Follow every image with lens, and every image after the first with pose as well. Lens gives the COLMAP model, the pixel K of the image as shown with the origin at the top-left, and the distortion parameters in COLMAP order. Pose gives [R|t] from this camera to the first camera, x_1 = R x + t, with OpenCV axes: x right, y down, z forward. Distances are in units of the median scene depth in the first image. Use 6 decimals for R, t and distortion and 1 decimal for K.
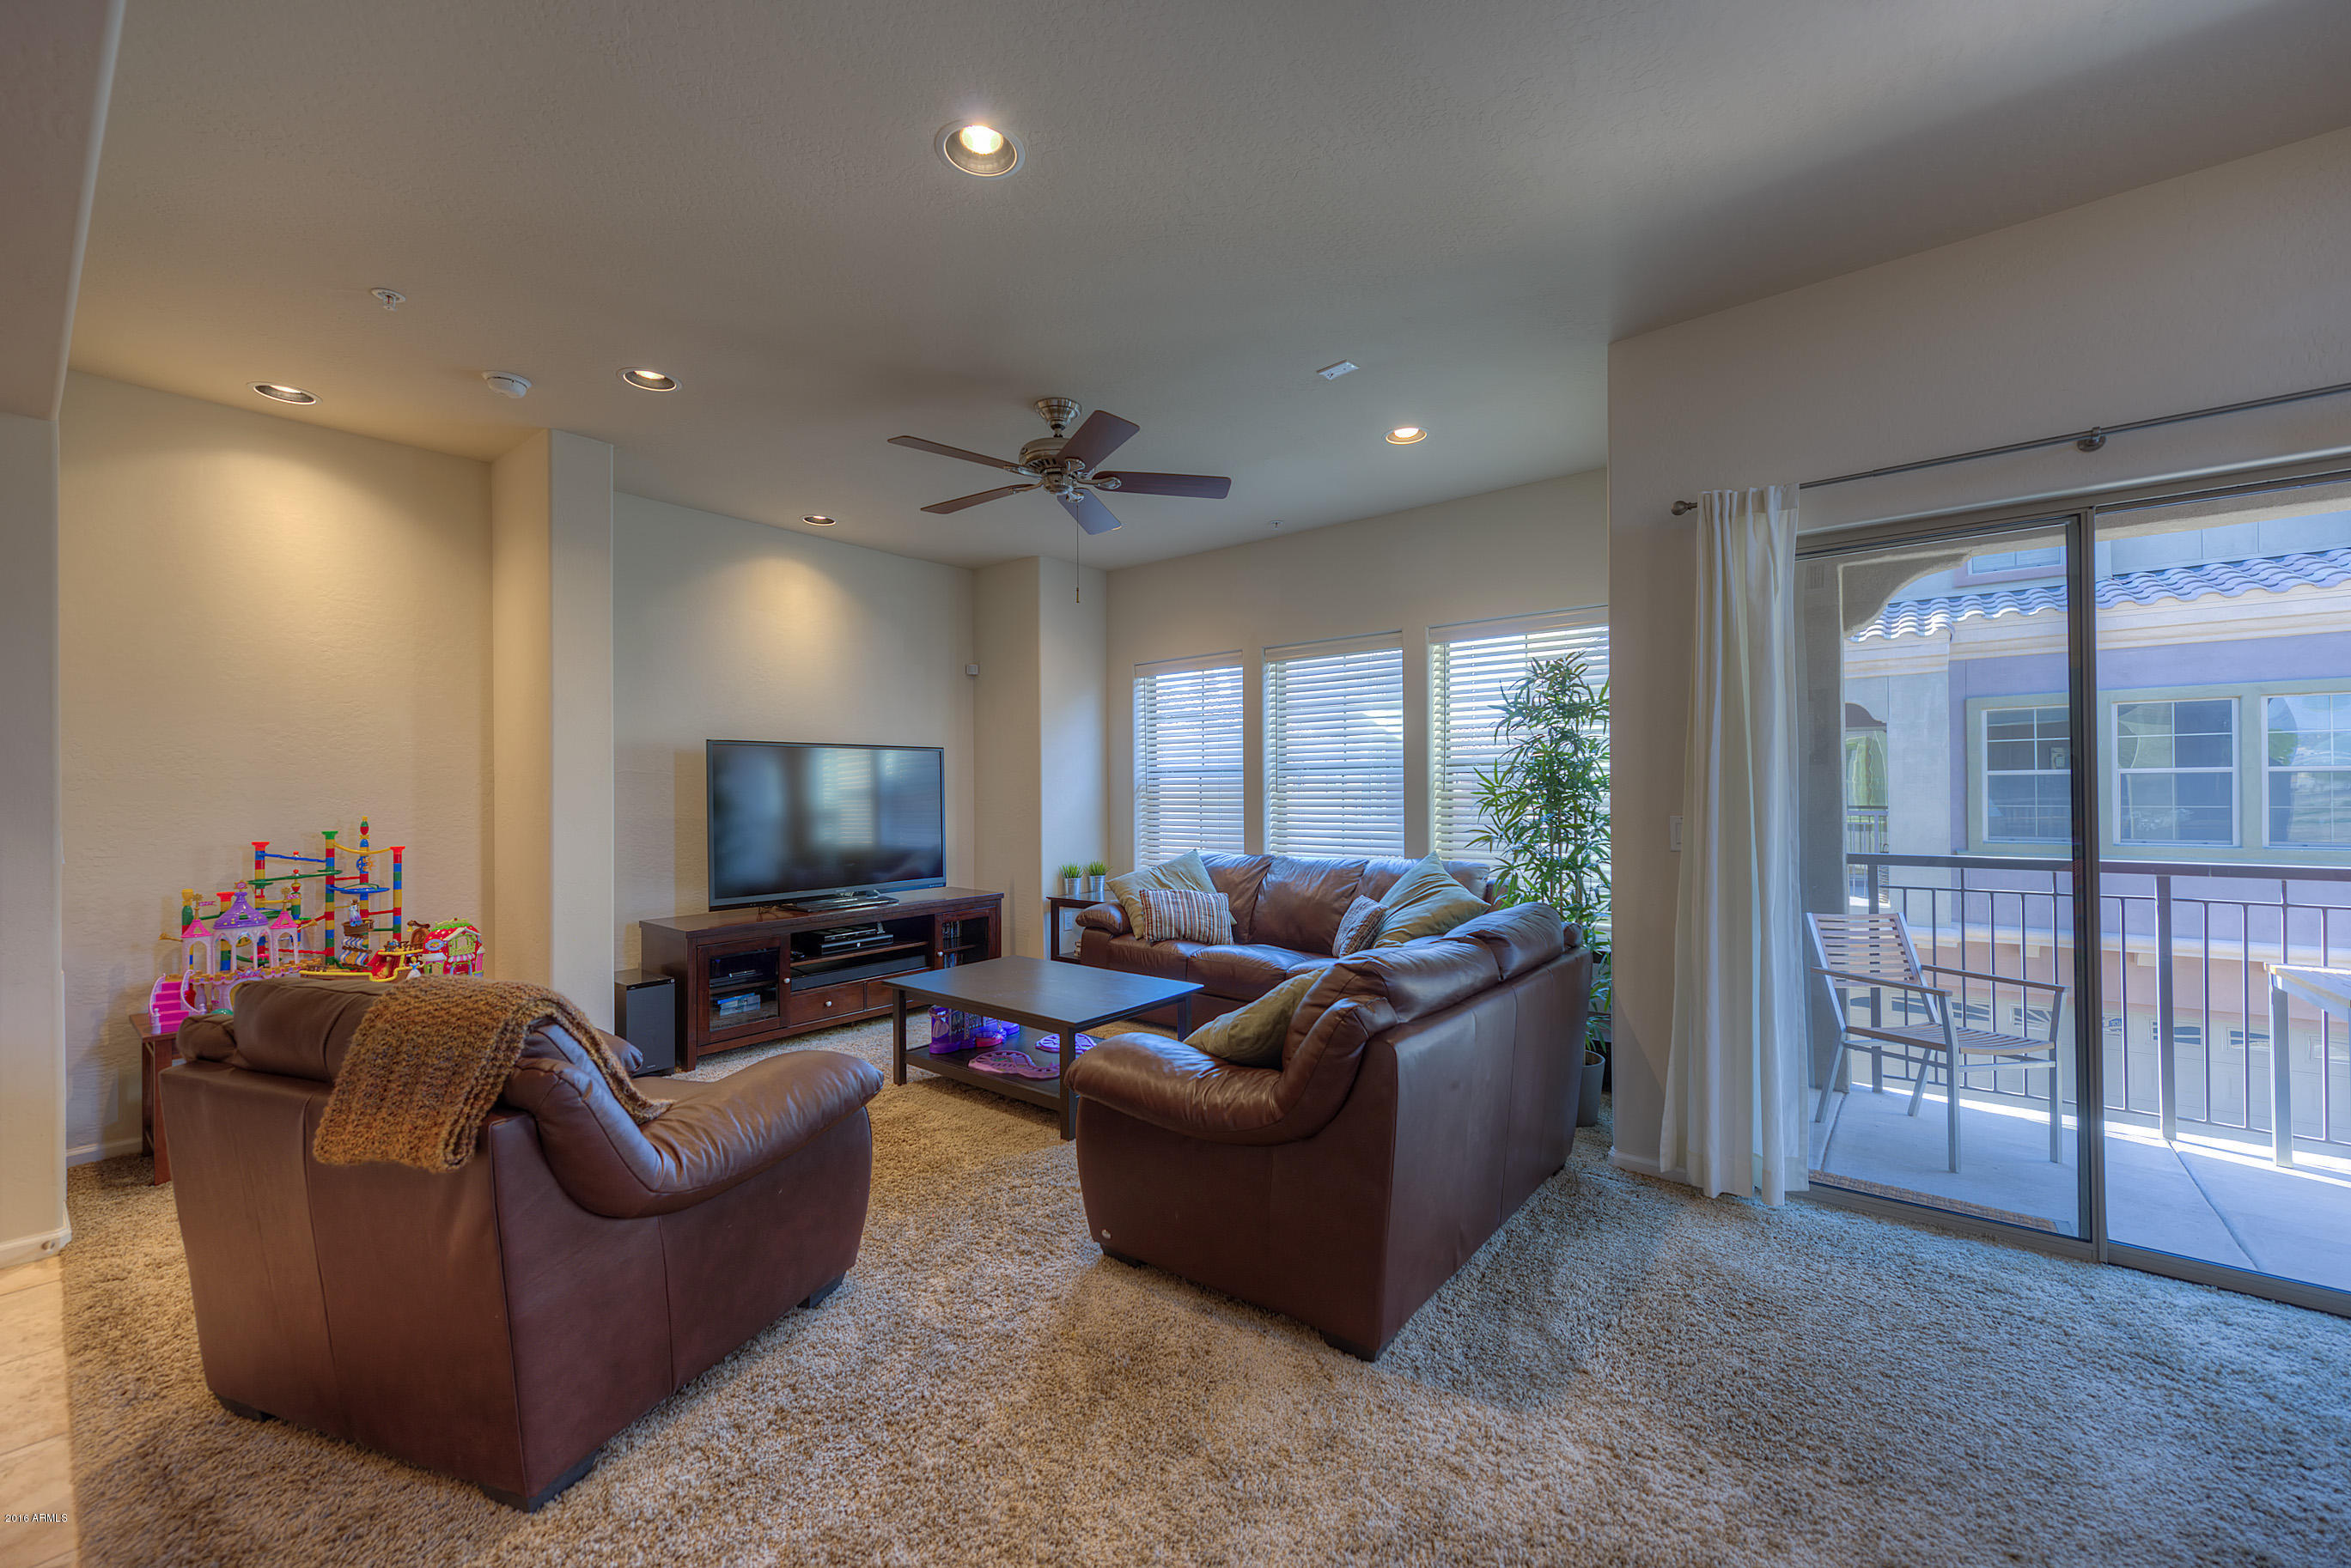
lens RADIAL K [[916.2, 0, 1178.7], [0, 916.2, 790.0], [0, 0, 1]] dist [0.000774, 0.000021]
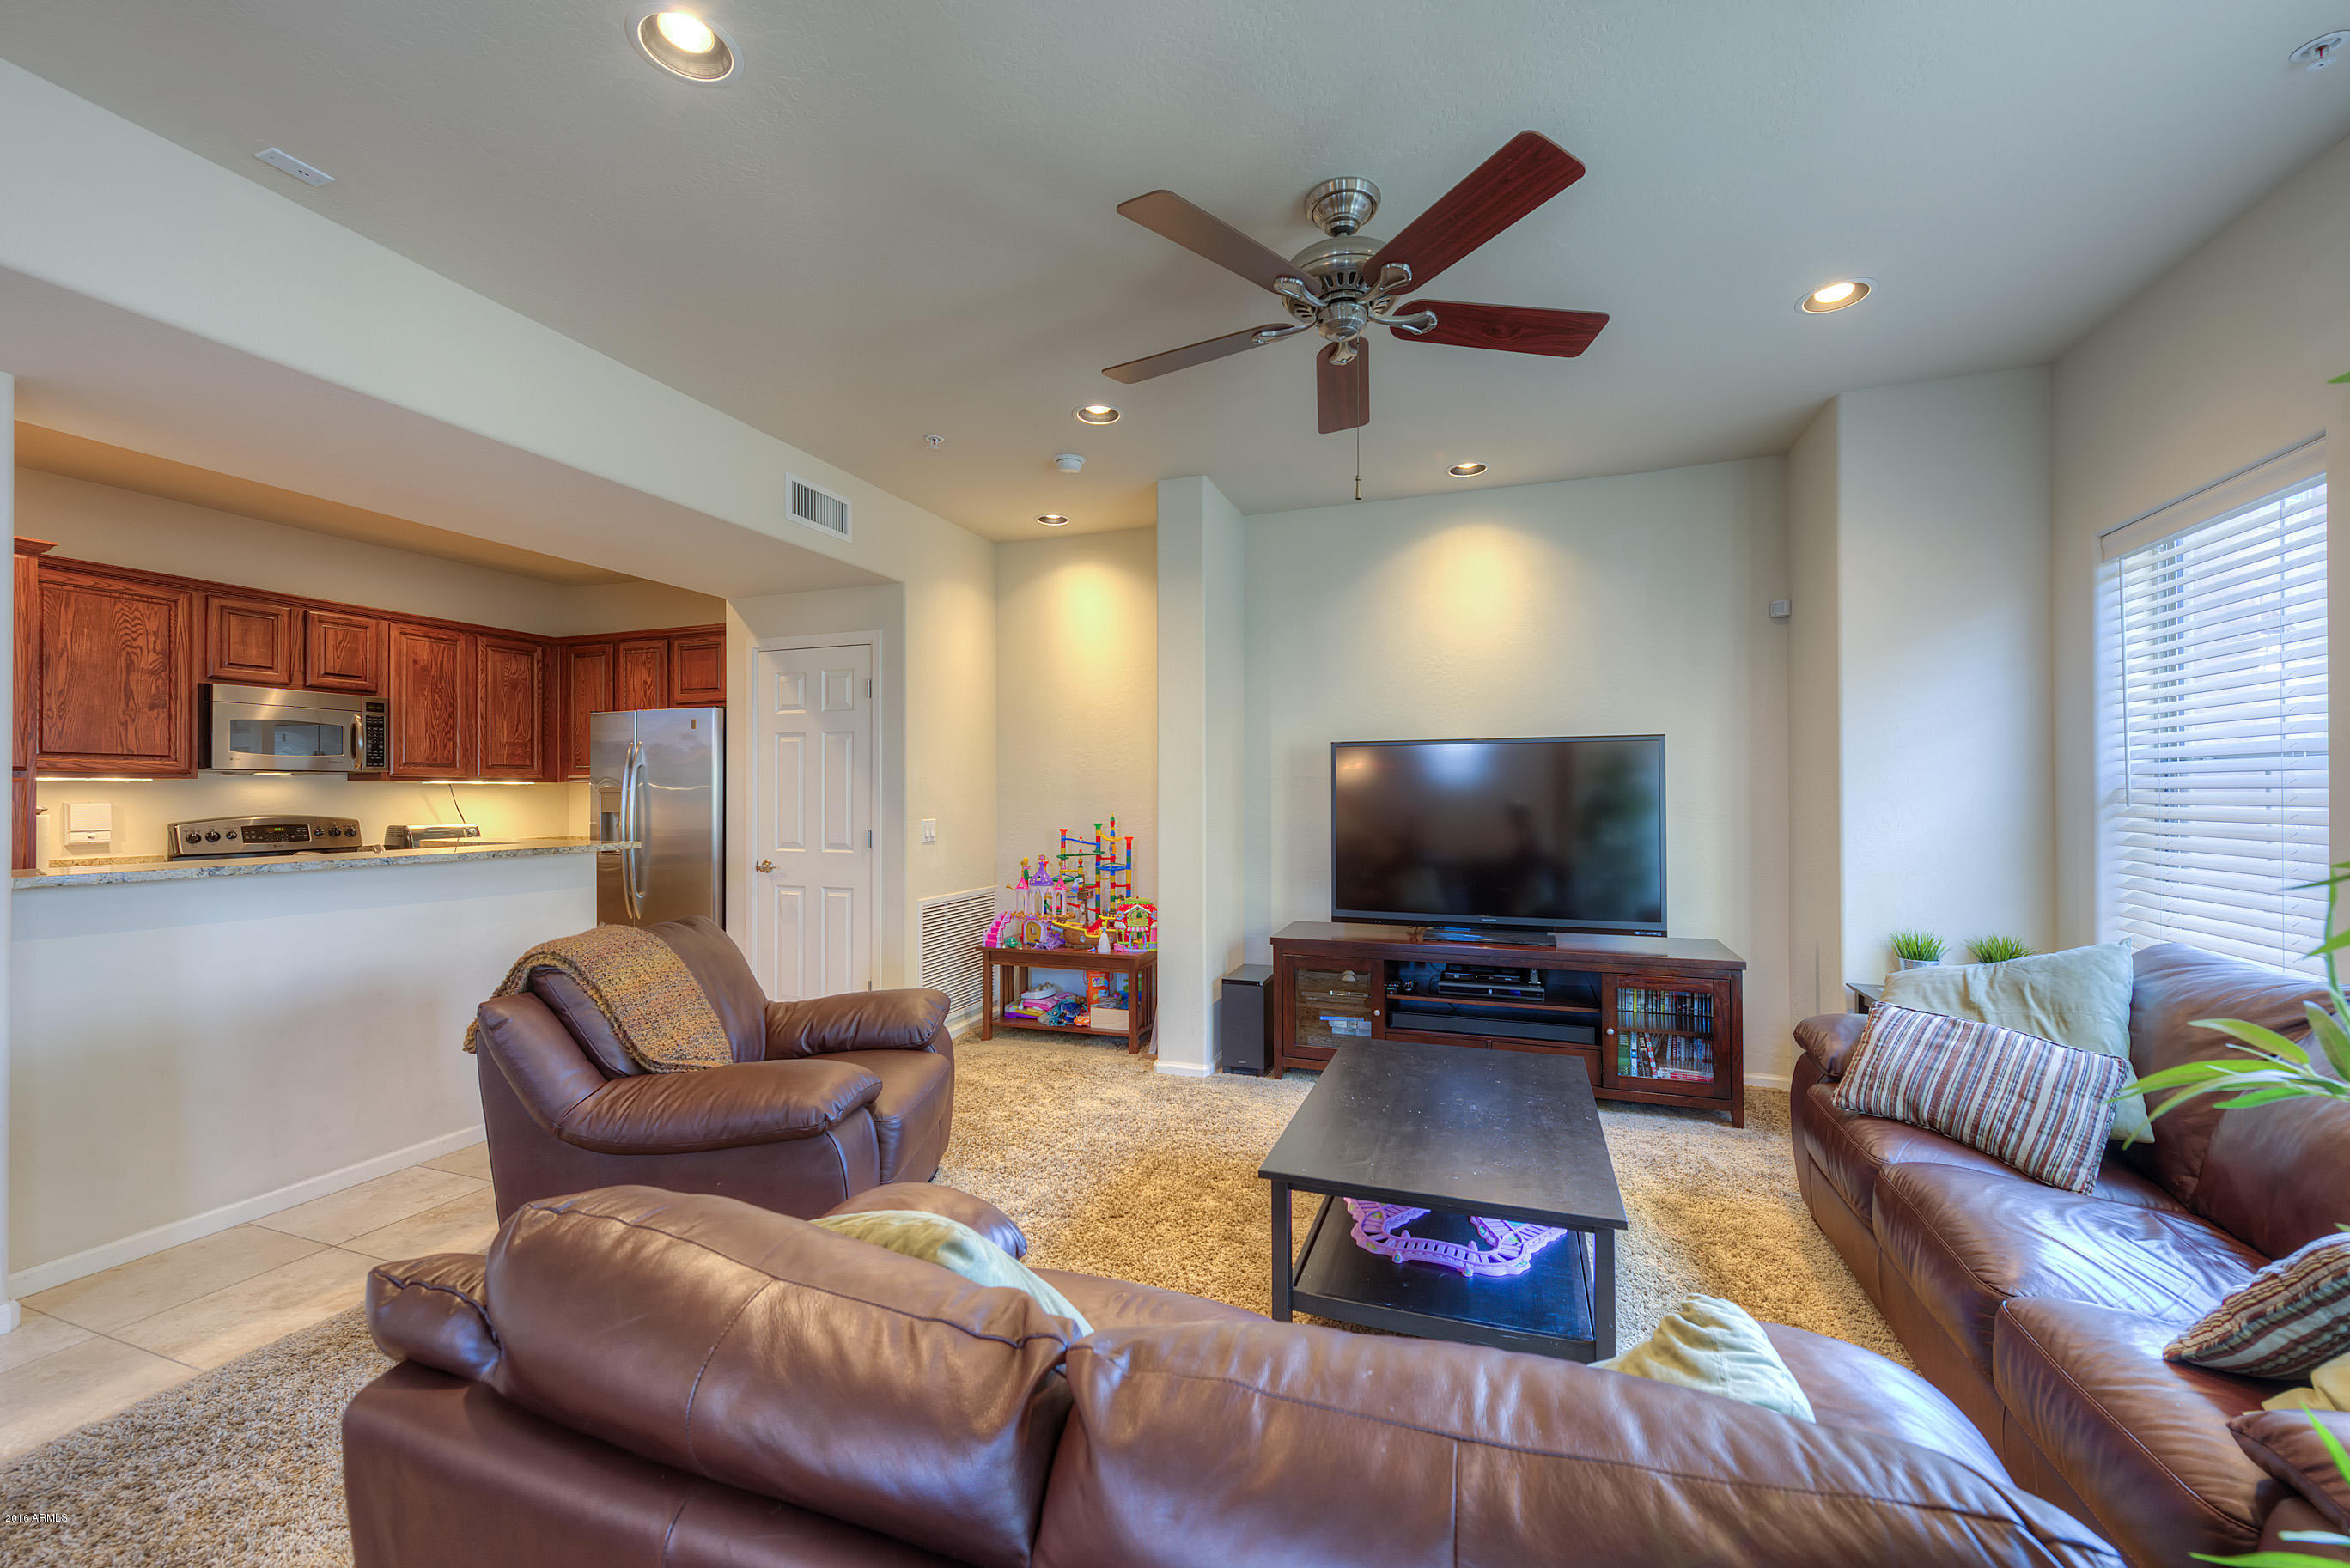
lens RADIAL K [[915.8, 0, 1178.2], [0, 915.8, 790.0], [0, 0, 1]] dist [0.000774, 0.000021]
pose [[0.315121, 0.001131, -0.949051, 0.421285], [-0.000452, 0.999999, 0.001042, -0.007060], [0.949051, 0.000101, 0.315121, 0.666186]]
